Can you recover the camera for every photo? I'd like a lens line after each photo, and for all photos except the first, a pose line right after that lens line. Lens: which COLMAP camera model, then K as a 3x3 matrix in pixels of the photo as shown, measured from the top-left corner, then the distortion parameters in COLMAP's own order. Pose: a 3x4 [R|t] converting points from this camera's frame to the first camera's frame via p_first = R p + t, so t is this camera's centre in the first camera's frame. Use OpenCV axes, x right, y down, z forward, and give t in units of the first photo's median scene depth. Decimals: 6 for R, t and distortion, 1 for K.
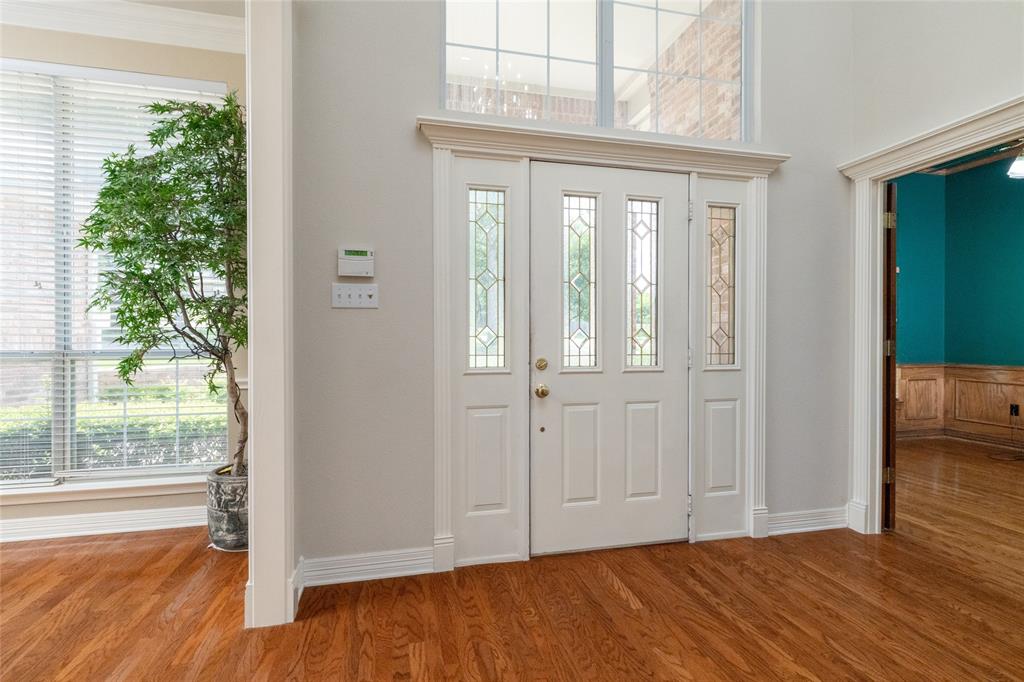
lens RADIAL K [[490.2, 0, 512.2], [0, 490.2, 342.4], [0, 0, 1]] dist [0.000404, -0.000016]
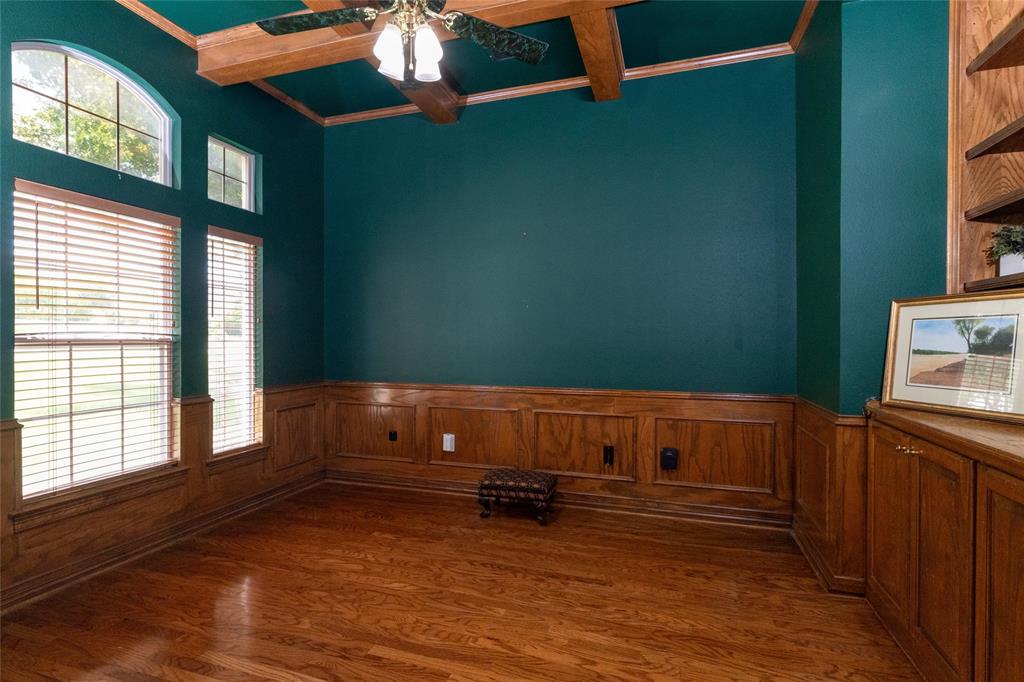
lens RADIAL K [[490.2, 0, 513.9], [0, 490.2, 343.9], [0, 0, 1]] dist [0.000404, -0.000016]
pose [[0.528740, -0.005201, 0.848768, 0.999430], [0.007771, 0.999969, 0.001287, -0.029683], [-0.848748, 0.005915, 0.528764, 0.908611]]
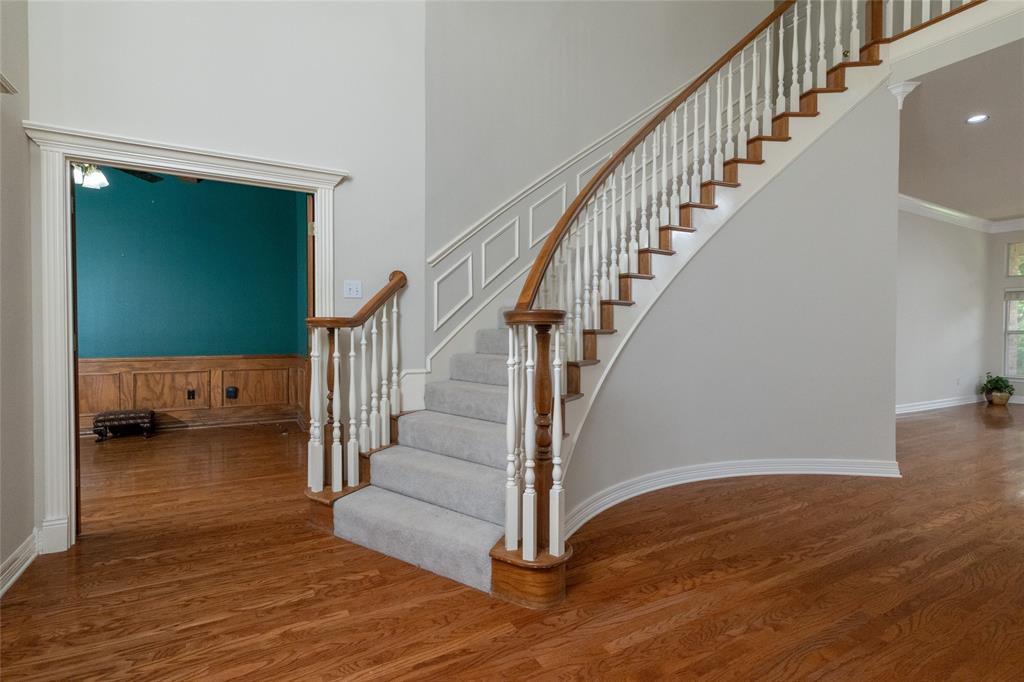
lens RADIAL K [[490.2, 0, 512.2], [0, 490.2, 339.7], [0, 0, 1]] dist [0.000404, -0.000016]
pose [[-0.271922, -0.017298, 0.962164, -0.444338], [0.002236, 0.999824, 0.018606, -0.012659], [-0.962317, 0.007211, -0.271835, 0.554449]]
